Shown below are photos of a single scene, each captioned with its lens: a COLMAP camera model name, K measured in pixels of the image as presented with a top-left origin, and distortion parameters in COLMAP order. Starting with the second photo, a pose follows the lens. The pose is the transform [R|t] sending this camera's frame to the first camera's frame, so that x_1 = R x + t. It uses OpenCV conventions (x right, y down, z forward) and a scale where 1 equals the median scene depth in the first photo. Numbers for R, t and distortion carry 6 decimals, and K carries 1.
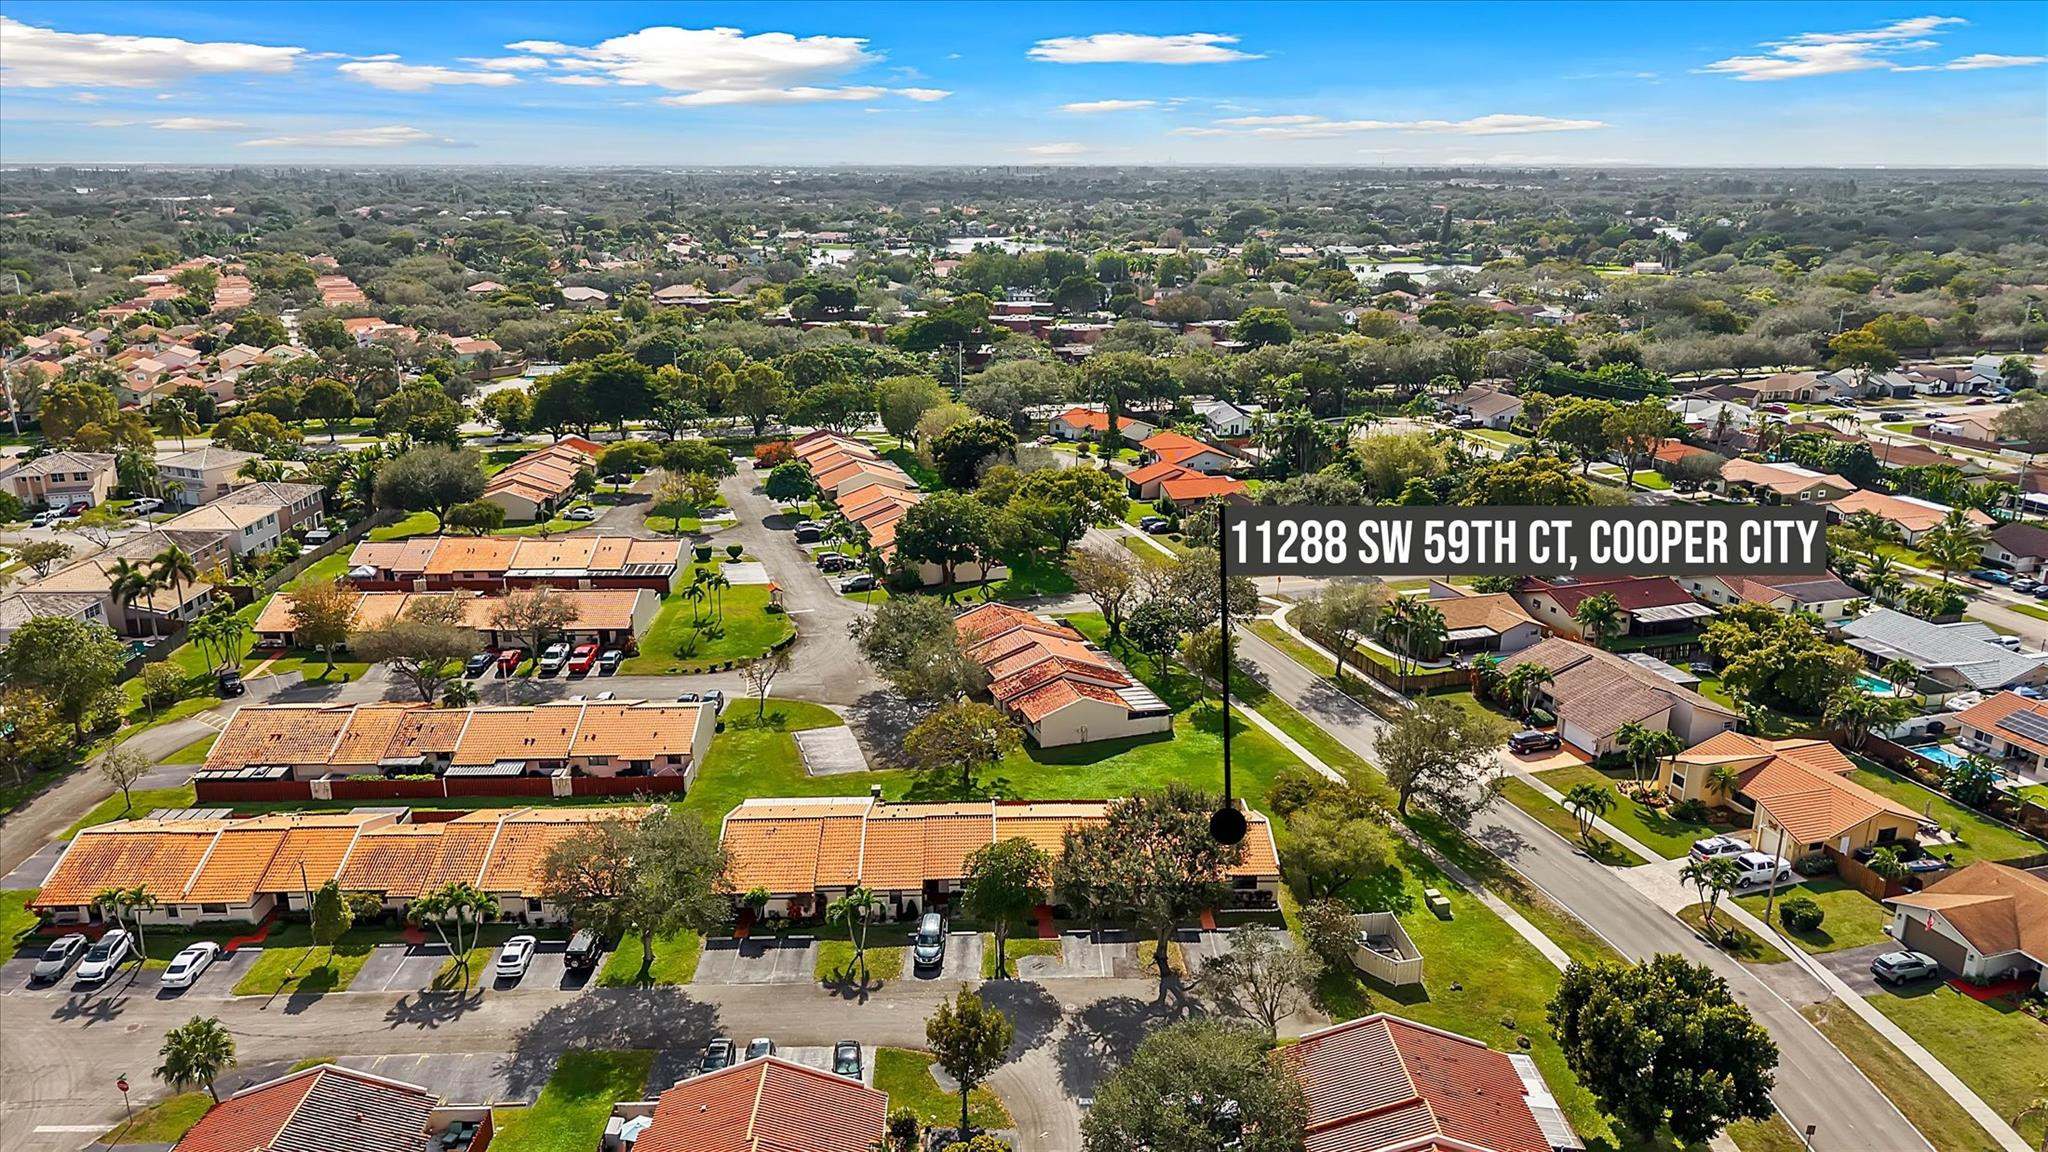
lens RADIAL K [[1391.3, 0, 1024.0], [0, 1391.3, 576.0], [0, 0, 1]] dist [0.049415, -0.076662]
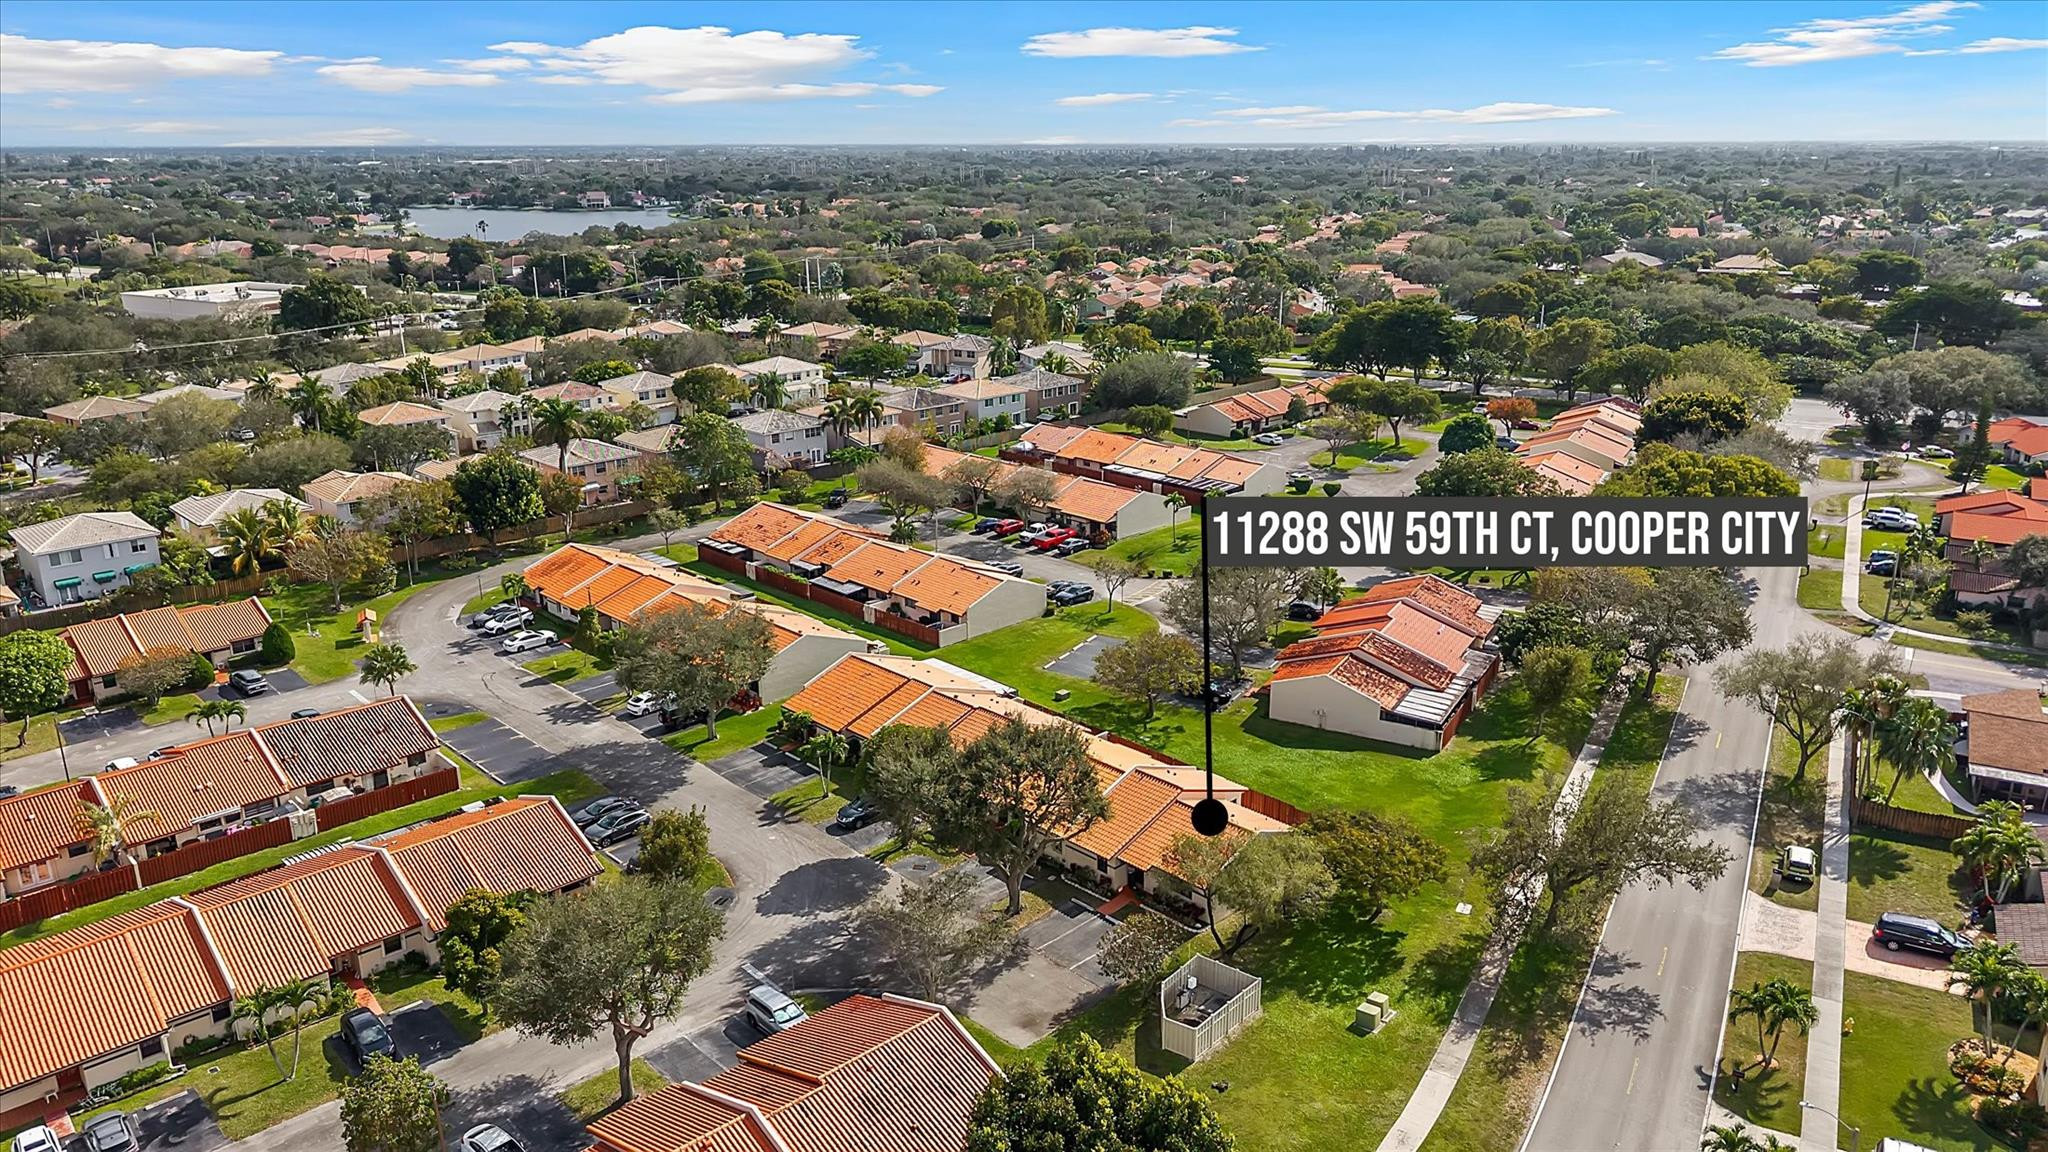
lens RADIAL K [[1391.3, 0, 1024.0], [0, 1391.3, 576.0], [0, 0, 1]] dist [0.049415, -0.076662]
pose [[0.670282, 0.214887, -0.710314, 0.369203], [-0.205856, 0.973435, 0.100232, -0.013822], [0.712983, 0.079039, 0.696712, 0.196072]]
